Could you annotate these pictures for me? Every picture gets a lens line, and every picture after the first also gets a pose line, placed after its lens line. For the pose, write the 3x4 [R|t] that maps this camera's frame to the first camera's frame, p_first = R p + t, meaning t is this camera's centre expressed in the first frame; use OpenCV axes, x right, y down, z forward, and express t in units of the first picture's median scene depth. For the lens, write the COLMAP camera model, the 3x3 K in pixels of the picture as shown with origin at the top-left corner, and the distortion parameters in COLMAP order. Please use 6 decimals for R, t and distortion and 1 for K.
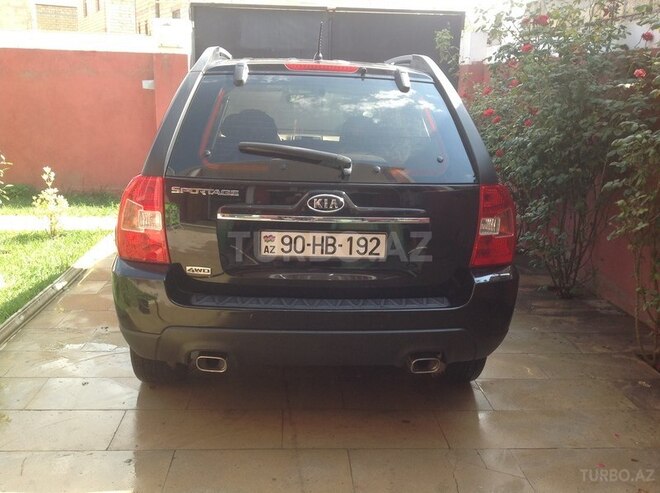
lens RADIAL K [[638.9, 0, 330.0], [0, 638.9, 246.5], [0, 0, 1]] dist [0.086496, -0.137839]
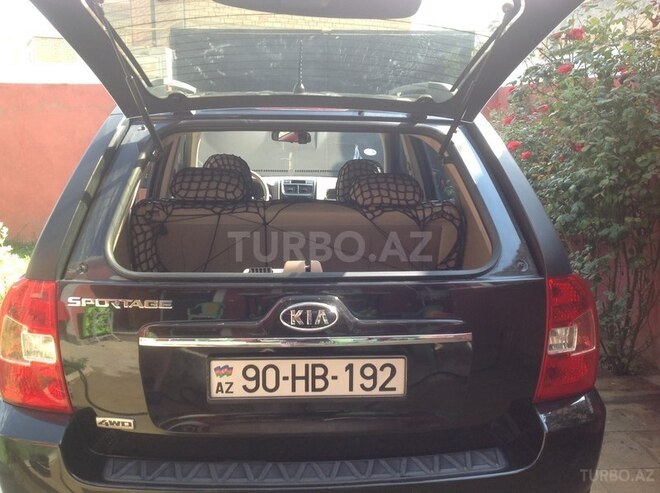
lens RADIAL K [[634.8, 0, 350.3], [0, 634.8, 258.5], [0, 0, 1]] dist [0.015679, 0.012031]
pose [[0.999281, -0.031557, 0.021019, 0.022174], [0.031884, 0.999373, -0.015407, -0.111086], [-0.020519, 0.016066, 0.999660, 0.356732]]
